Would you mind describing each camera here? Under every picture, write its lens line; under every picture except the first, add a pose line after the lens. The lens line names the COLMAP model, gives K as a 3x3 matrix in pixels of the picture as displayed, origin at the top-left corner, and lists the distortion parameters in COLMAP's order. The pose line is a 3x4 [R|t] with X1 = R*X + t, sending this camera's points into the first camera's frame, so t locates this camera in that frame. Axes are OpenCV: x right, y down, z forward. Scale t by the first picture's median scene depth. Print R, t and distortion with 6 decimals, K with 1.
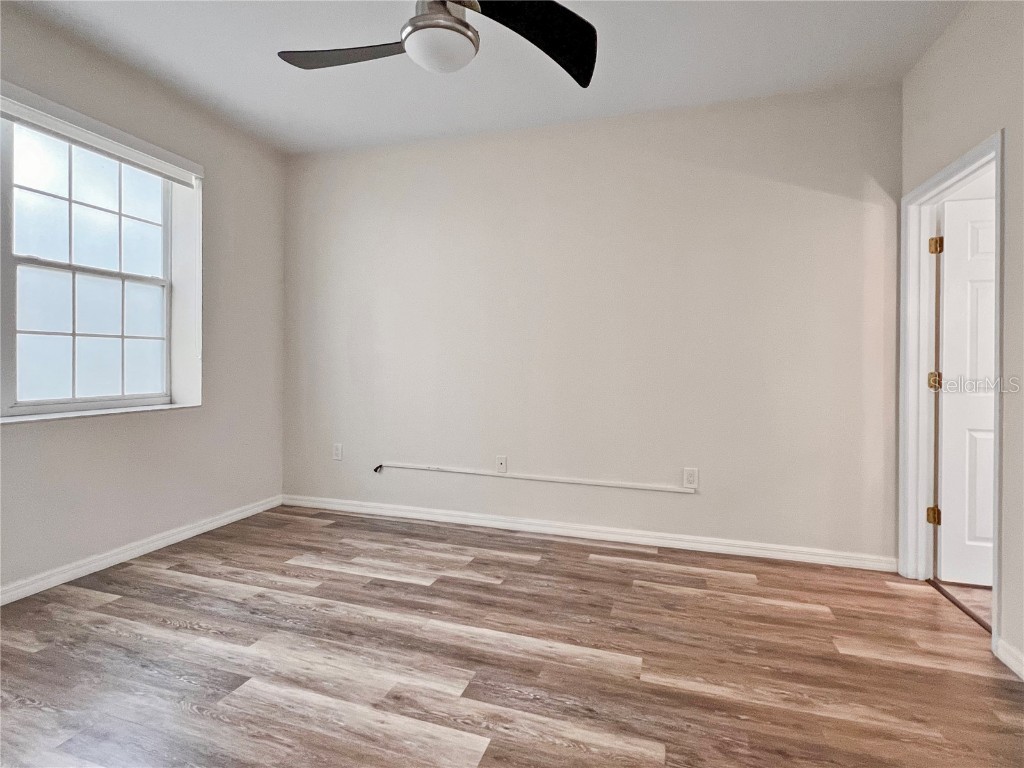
lens RADIAL K [[505.4, 0, 511.1], [0, 505.4, 387.0], [0, 0, 1]] dist [-0.000682, 0.000037]
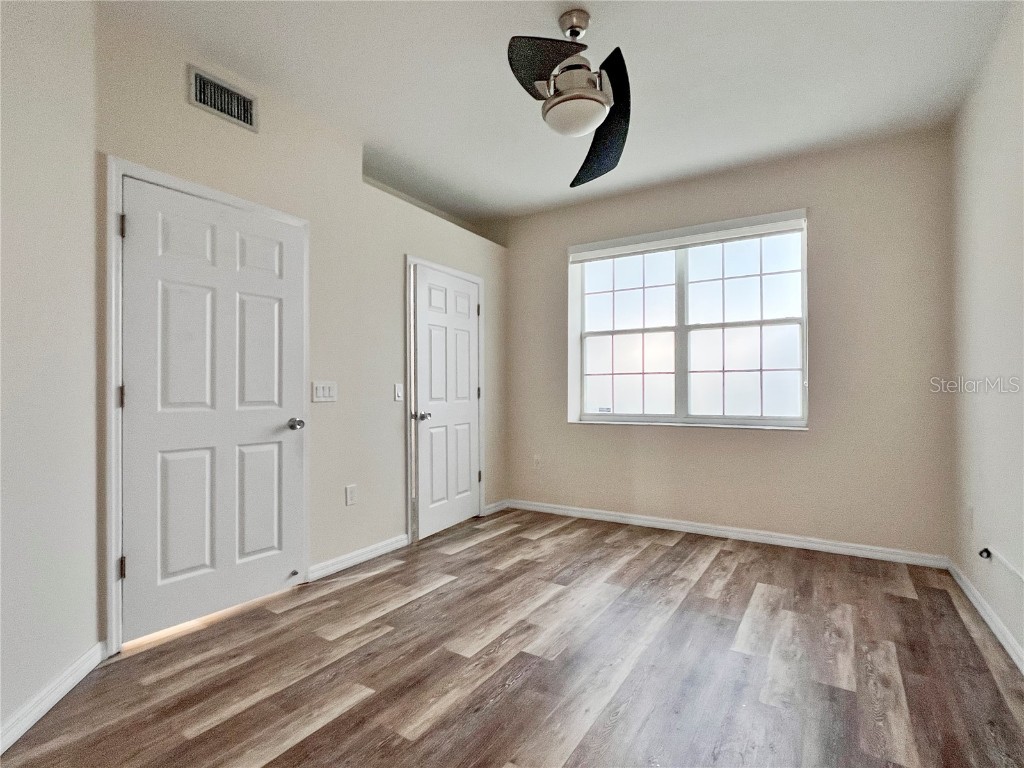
lens RADIAL K [[505.4, 0, 511.1], [0, 505.4, 387.0], [0, 0, 1]] dist [-0.000682, 0.000037]
pose [[-0.239013, -0.013498, -0.970923, 0.708157], [-0.044718, 0.998995, -0.002880, -0.026550], [0.969986, 0.042730, -0.239377, 0.774997]]
